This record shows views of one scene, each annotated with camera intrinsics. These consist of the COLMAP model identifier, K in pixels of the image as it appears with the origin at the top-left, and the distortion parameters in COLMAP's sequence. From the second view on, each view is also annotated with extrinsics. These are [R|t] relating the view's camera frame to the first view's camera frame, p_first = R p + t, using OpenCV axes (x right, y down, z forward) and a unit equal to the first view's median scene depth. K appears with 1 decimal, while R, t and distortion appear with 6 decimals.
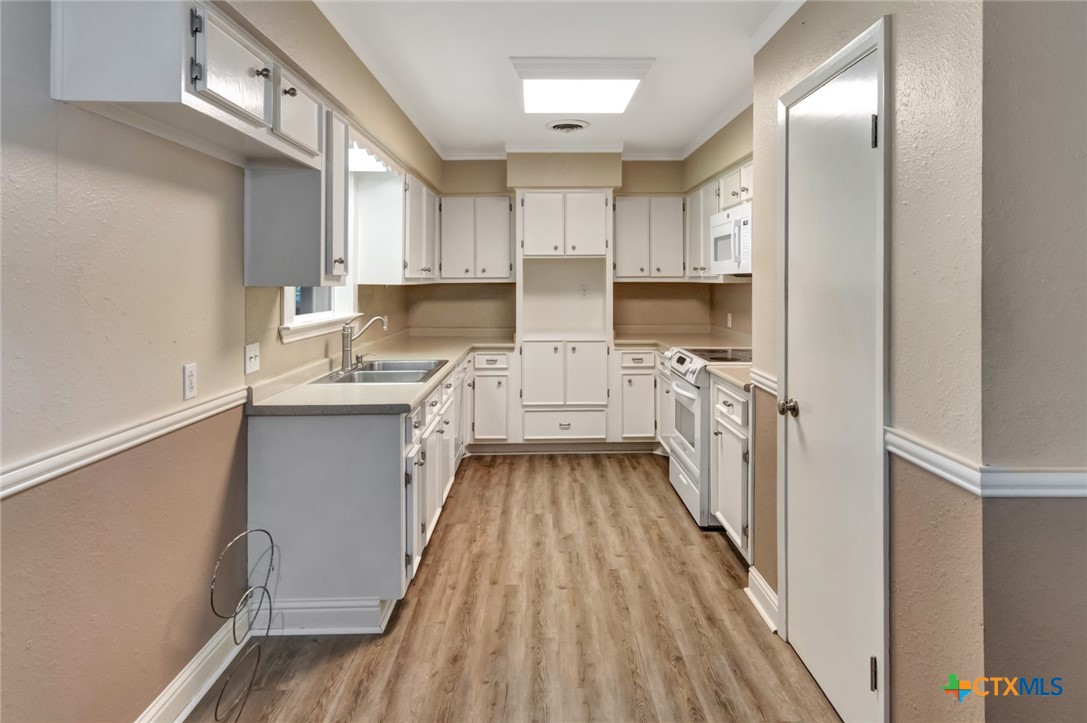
lens RADIAL K [[609.7, 0, 542.3], [0, 609.7, 269.0], [0, 0, 1]] dist [0.012075, 0.003377]
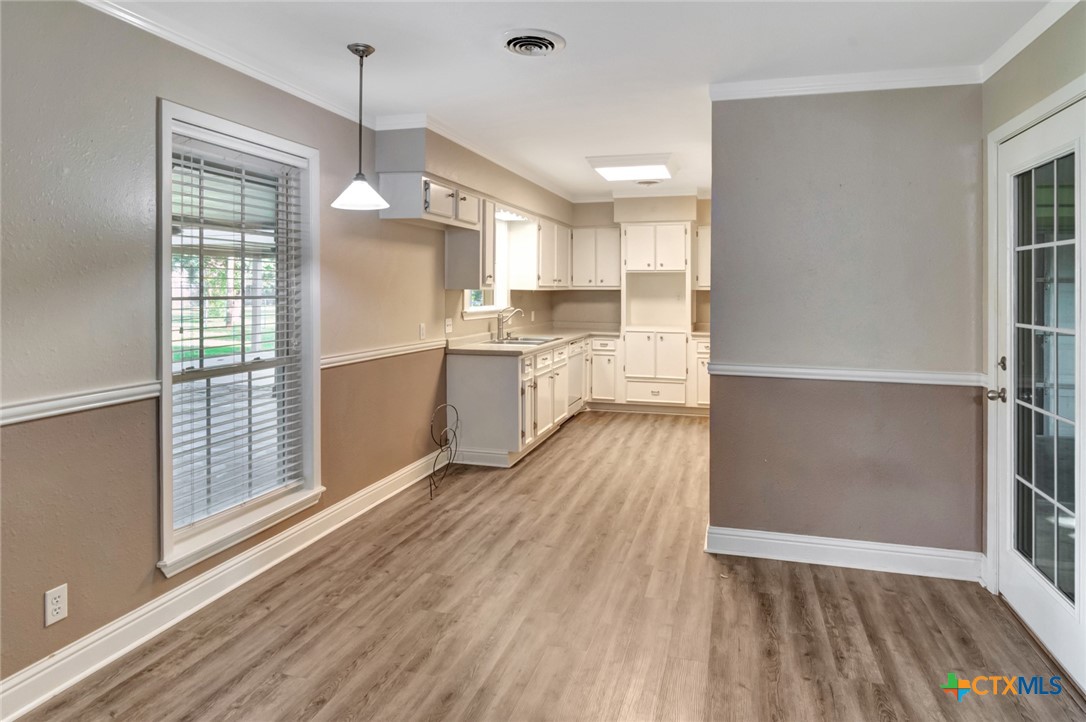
lens RADIAL K [[635.5, 0, 548.6], [0, 635.5, 275.3], [0, 0, 1]] dist [-0.009511, -0.000357]
pose [[0.955385, -0.000797, -0.295363, 0.241851], [-0.000776, 0.999986, -0.005209, -0.003543], [0.295363, 0.005206, 0.955371, -0.474915]]
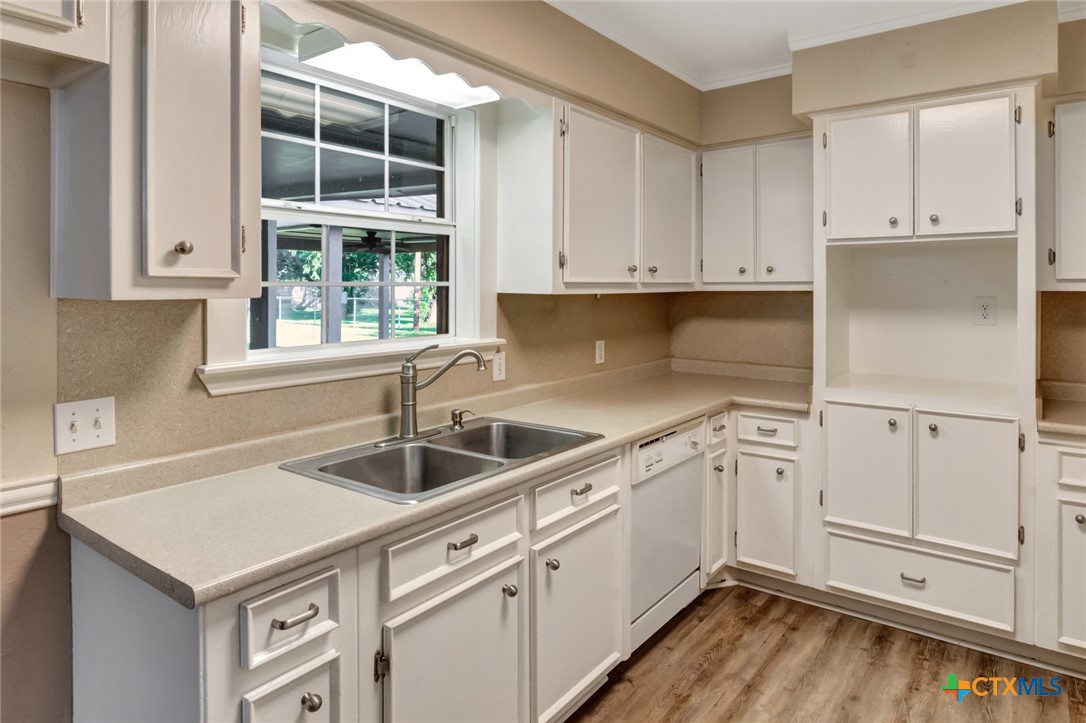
lens RADIAL K [[635.5, 0, 561.7], [0, 635.5, 288.8], [0, 0, 1]] dist [-0.009511, -0.000357]
pose [[0.796138, 0.001990, -0.605112, 0.124713], [0.010915, 0.999785, 0.017648, 0.008065], [0.605017, -0.020655, 0.795945, 0.439759]]
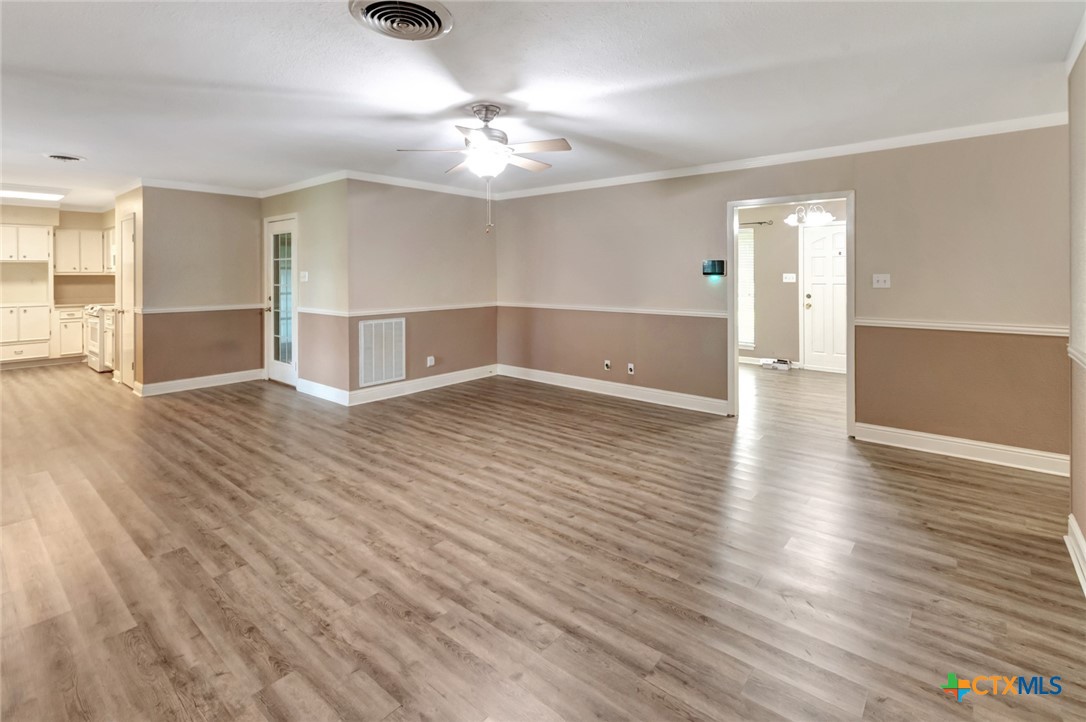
lens RADIAL K [[518.7, 0, 567.8], [0, 518.7, 275.3], [0, 0, 1]] dist [0.001212, -0.003347]
pose [[0.637547, -0.006496, 0.770384, -0.112438], [-0.009850, 0.999814, 0.016582, -0.022017], [-0.770349, -0.018160, 0.637364, -1.348820]]
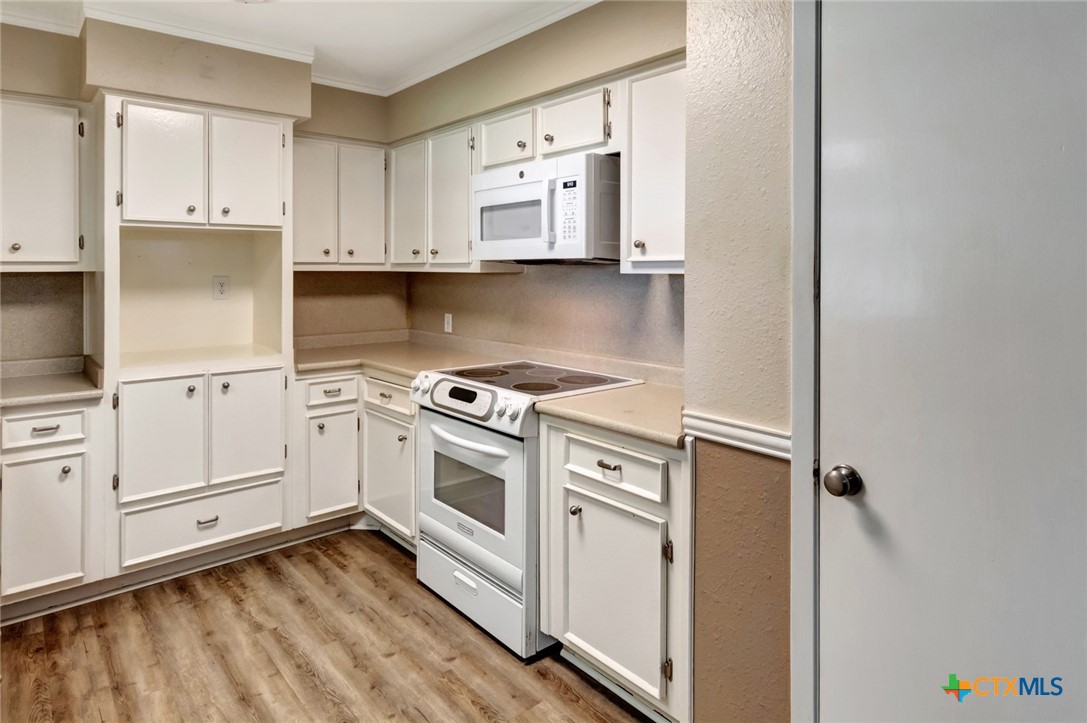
lens RADIAL K [[636.1, 0, 546.4], [0, 636.1, 264.8], [0, 0, 1]] dist [-0.009511, -0.000357]
pose [[0.762292, 0.006397, 0.647202, -0.110087], [-0.014242, 0.999875, 0.006892, 0.007329], [-0.647077, -0.014471, 0.762287, 0.359837]]
